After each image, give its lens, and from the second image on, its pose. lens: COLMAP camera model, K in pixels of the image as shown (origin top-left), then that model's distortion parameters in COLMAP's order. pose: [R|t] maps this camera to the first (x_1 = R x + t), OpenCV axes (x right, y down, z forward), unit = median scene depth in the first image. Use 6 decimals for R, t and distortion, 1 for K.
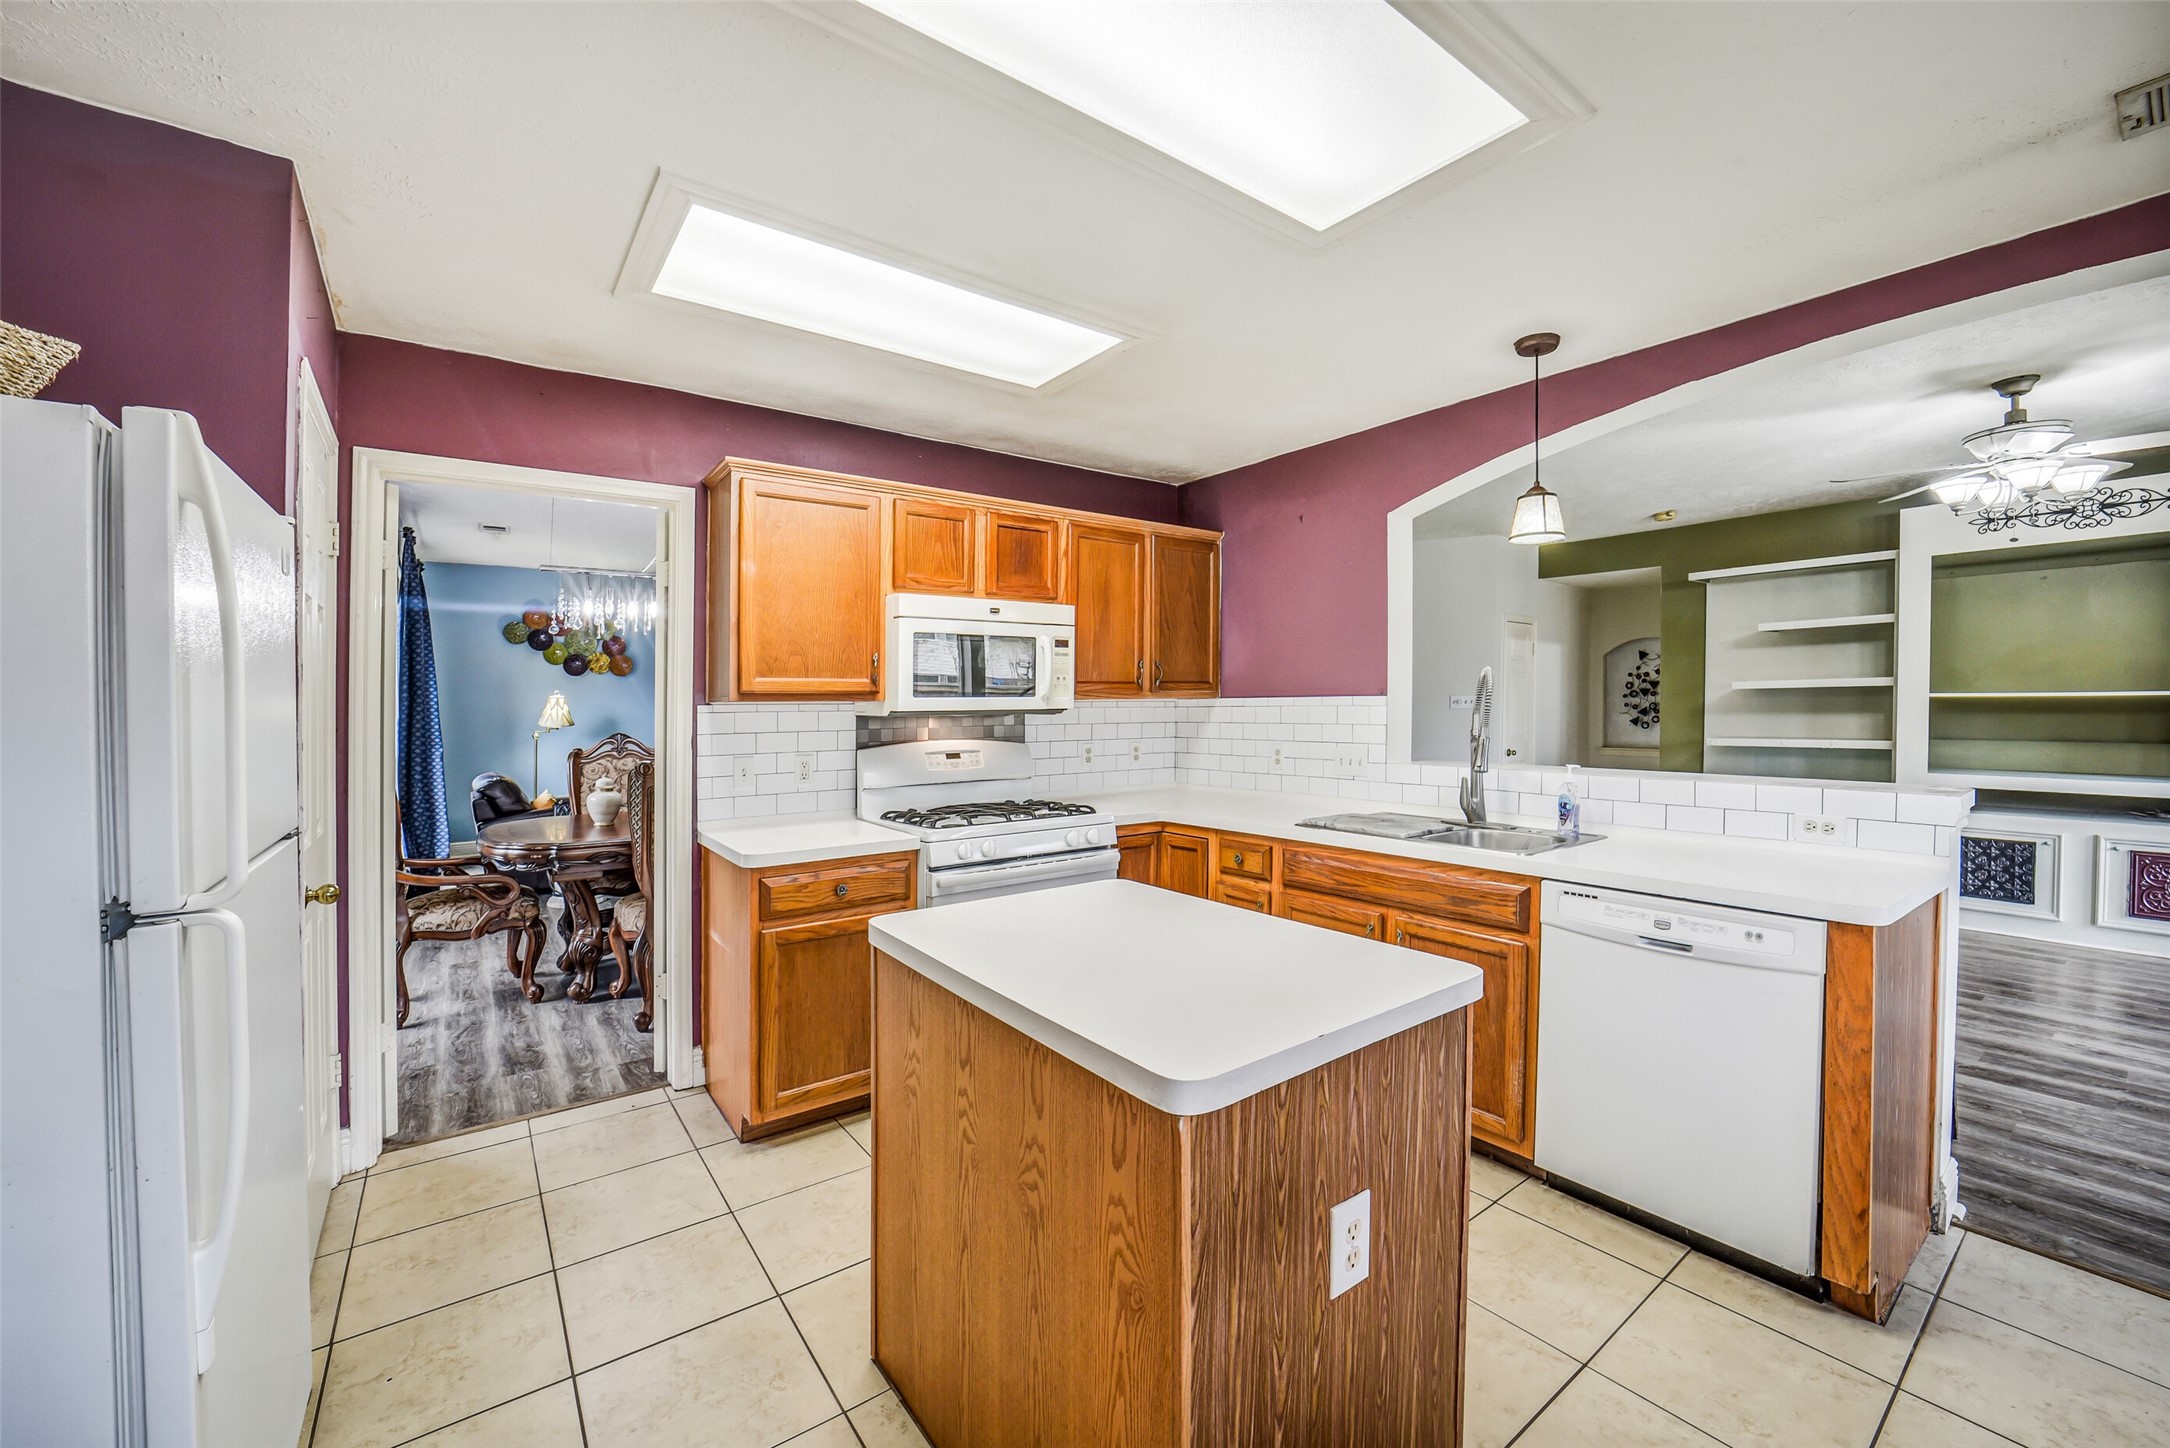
lens RADIAL K [[843.8, 0, 1100.1], [0, 843.8, 729.1], [0, 0, 1]] dist [-0.034281, 0.007371]
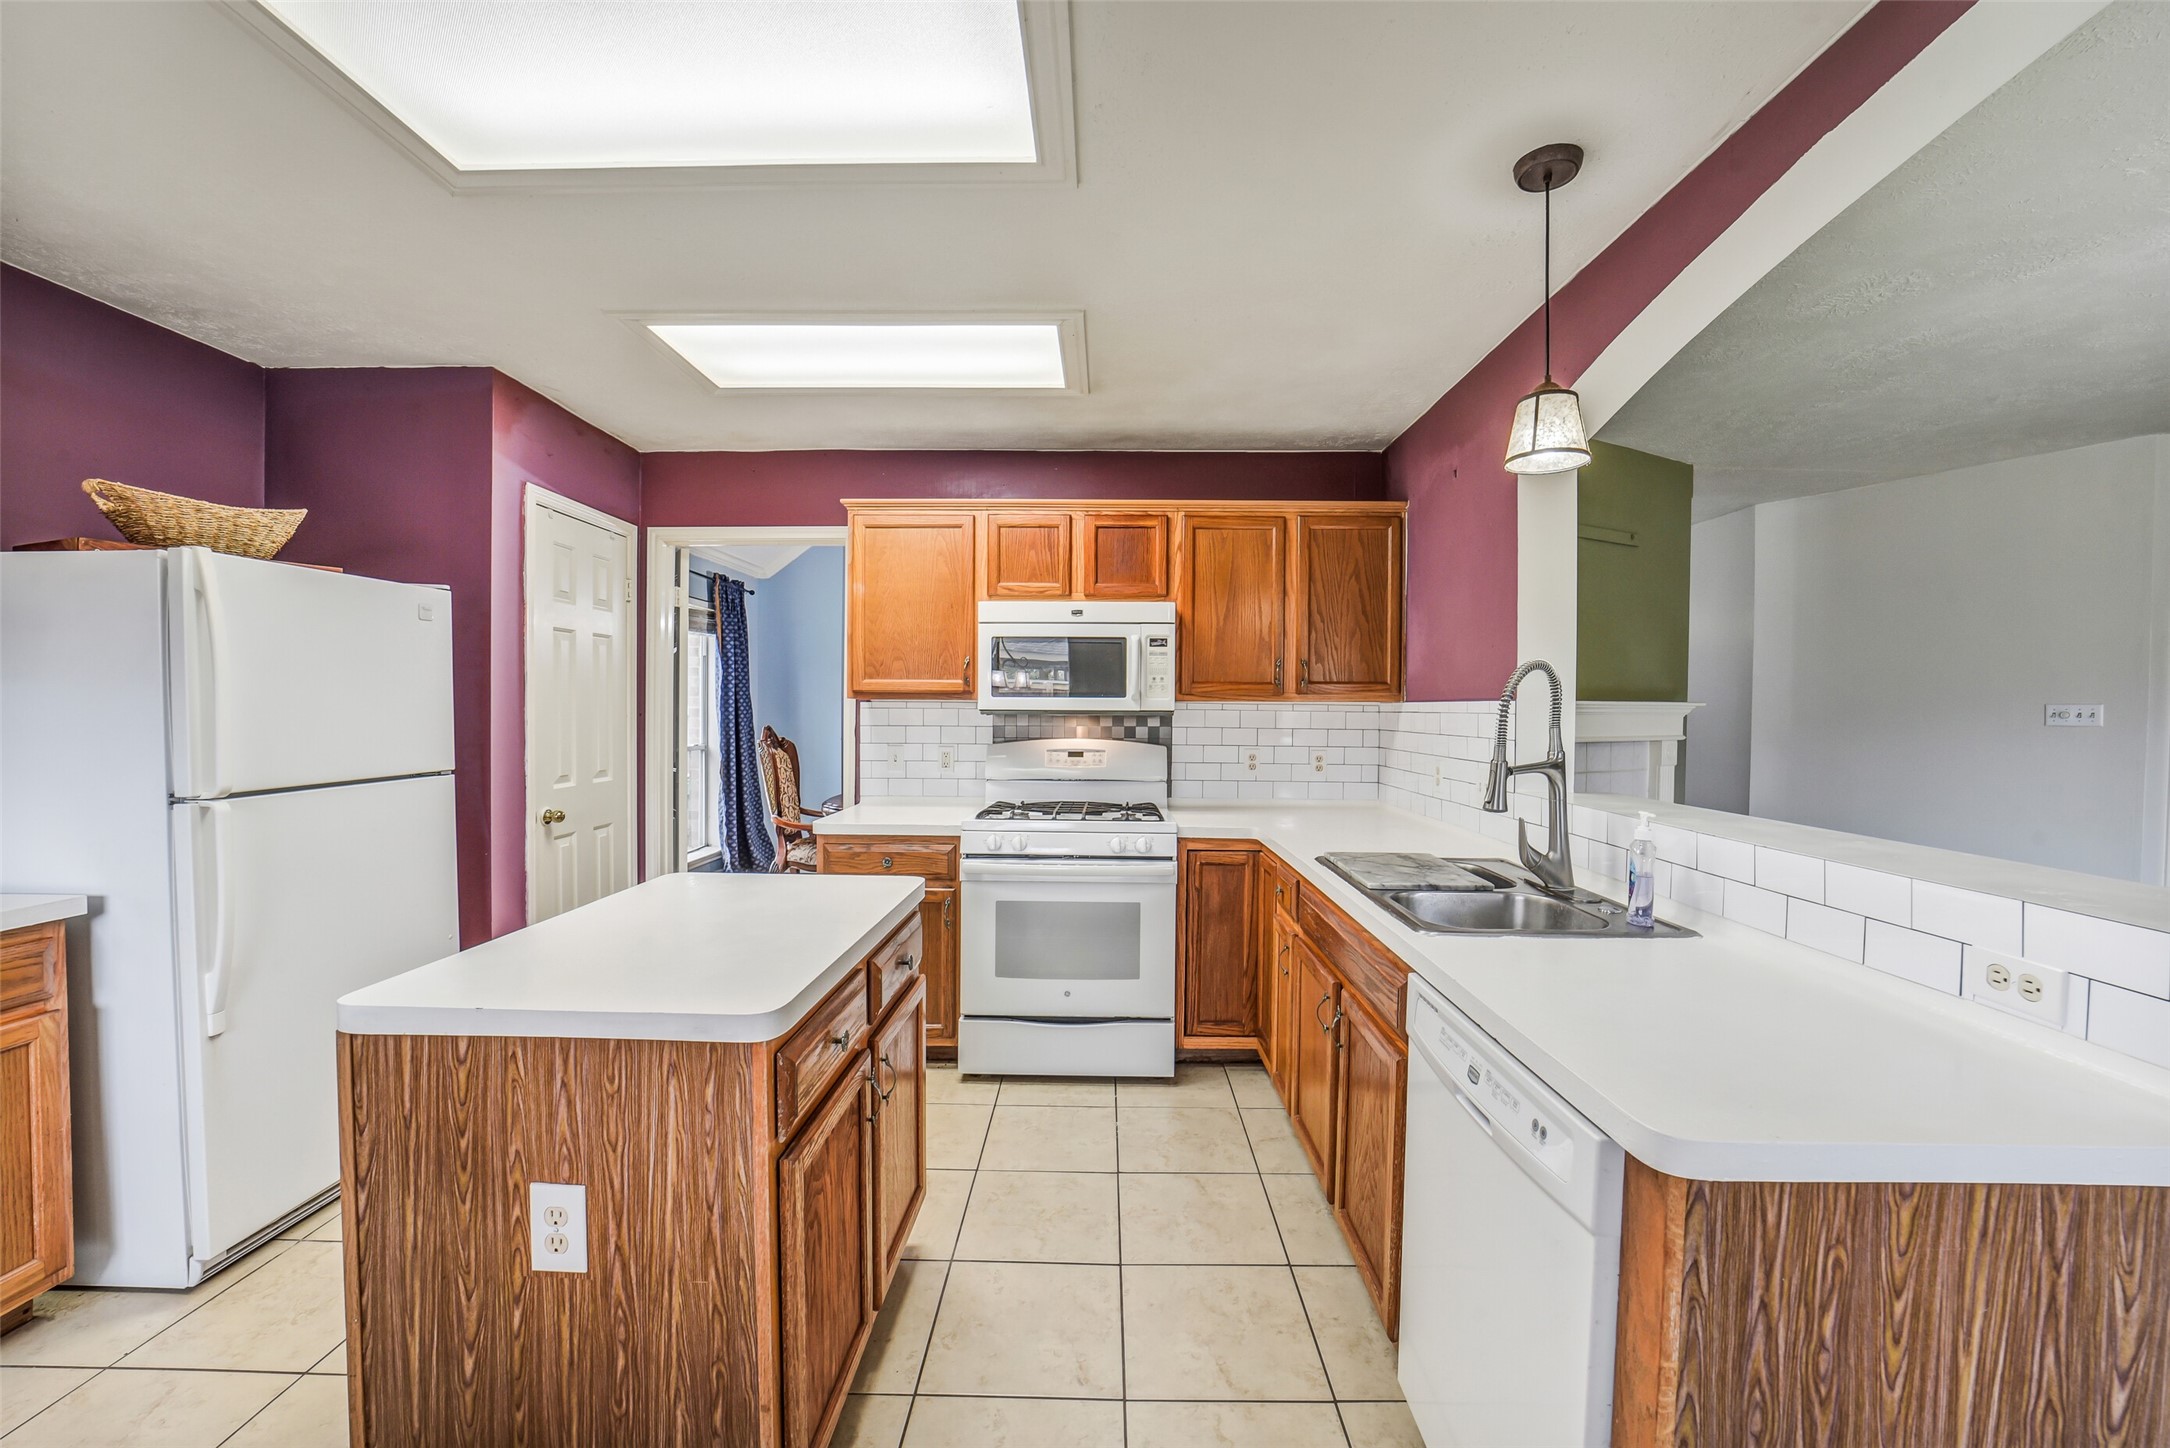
lens RADIAL K [[843.8, 0, 1098.5], [0, 843.8, 729.2], [0, 0, 1]] dist [-0.034281, 0.007371]
pose [[0.794242, 0.031824, -0.606767, 0.474981], [-0.032627, 0.999420, 0.009709, -0.009846], [0.606725, 0.012086, 0.794820, 0.194928]]
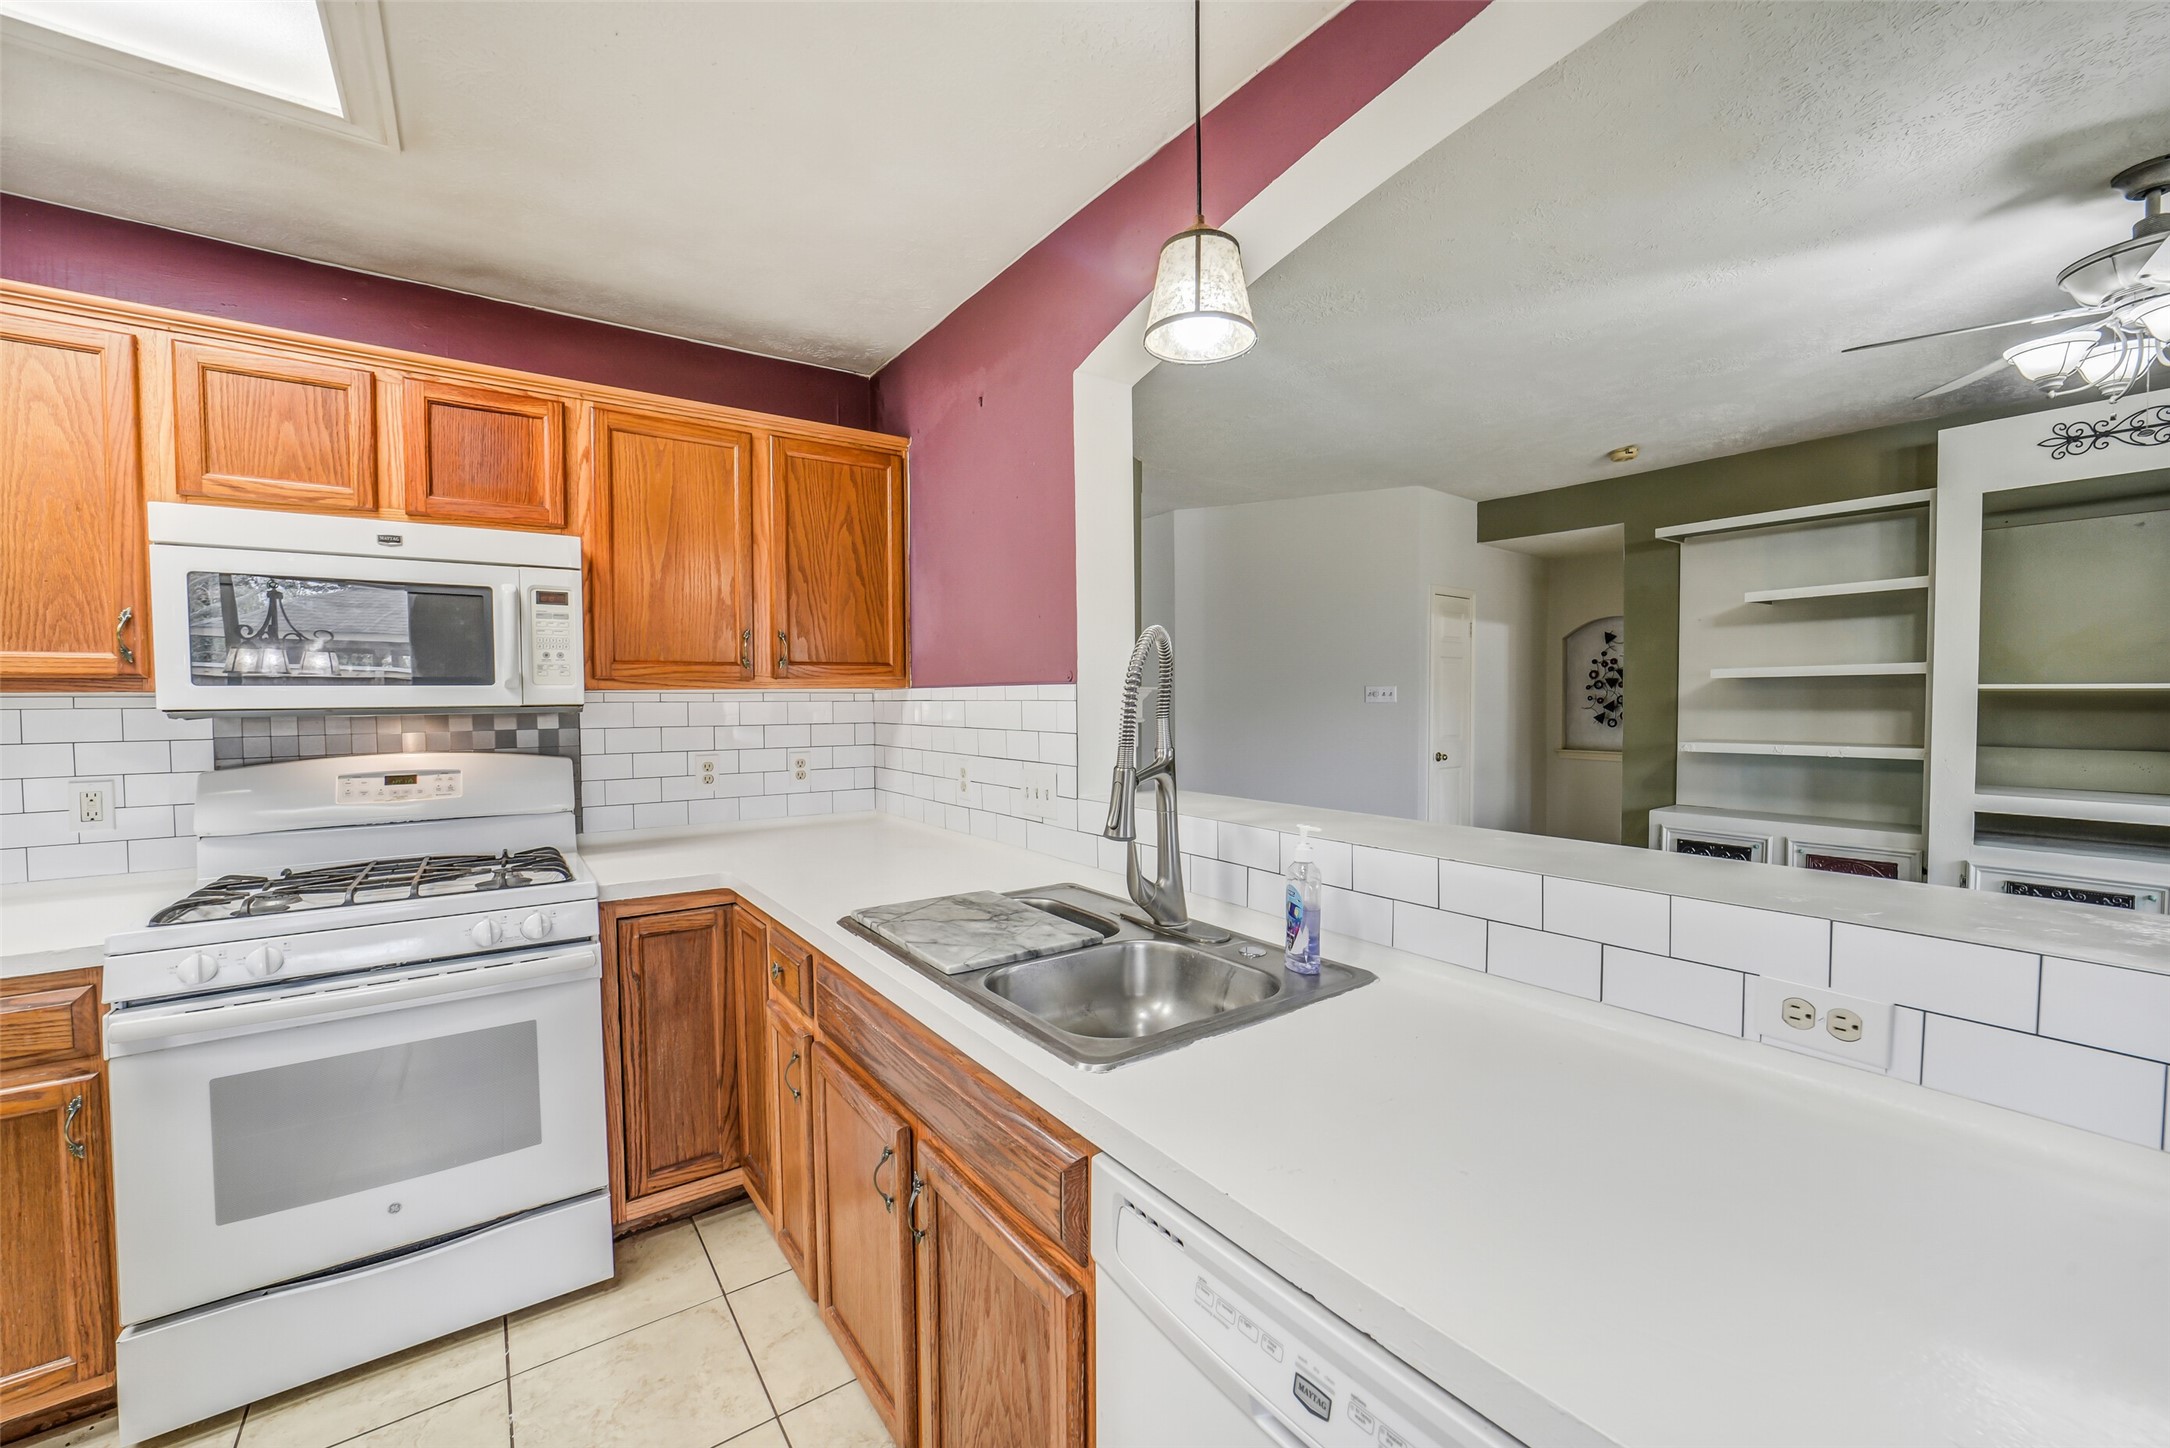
lens RADIAL K [[843.8, 0, 1090.2], [0, 843.8, 721.6], [0, 0, 1]] dist [-0.034281, 0.007371]
pose [[0.999937, 0.003055, -0.010766, 0.343256], [-0.003033, 0.999993, 0.002006, -0.014101], [0.010772, -0.001973, 0.999940, 0.393837]]
